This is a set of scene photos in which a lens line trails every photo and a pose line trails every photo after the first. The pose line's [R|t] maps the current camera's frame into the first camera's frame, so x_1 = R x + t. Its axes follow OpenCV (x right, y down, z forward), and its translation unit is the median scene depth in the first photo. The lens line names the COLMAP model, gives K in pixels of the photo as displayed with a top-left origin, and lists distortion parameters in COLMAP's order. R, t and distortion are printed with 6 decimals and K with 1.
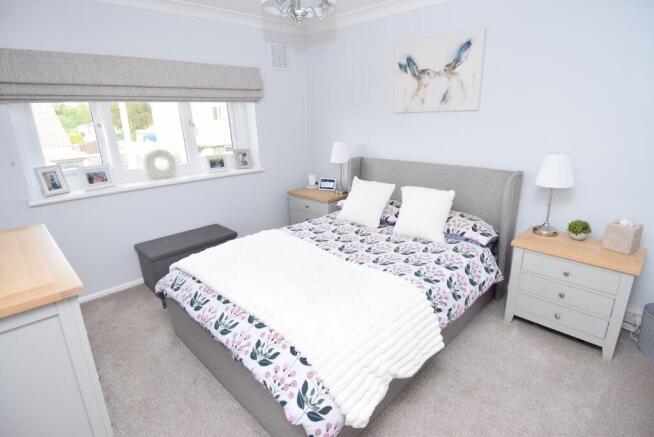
lens RADIAL K [[347.9, 0, 327.0], [0, 347.9, 218.5], [0, 0, 1]] dist [0.003359, 0.000068]
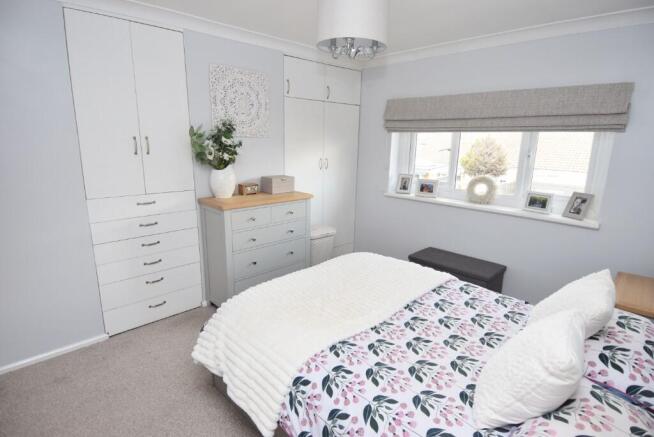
lens RADIAL K [[335.2, 0, 326.9], [0, 335.2, 211.8], [0, 0, 1]] dist [-0.004791, -0.001097]
pose [[-0.006580, 0.229907, -0.973190, 0.577553], [-0.308750, 0.925194, 0.220656, -0.190766], [0.951120, 0.301925, 0.064896, 0.563563]]
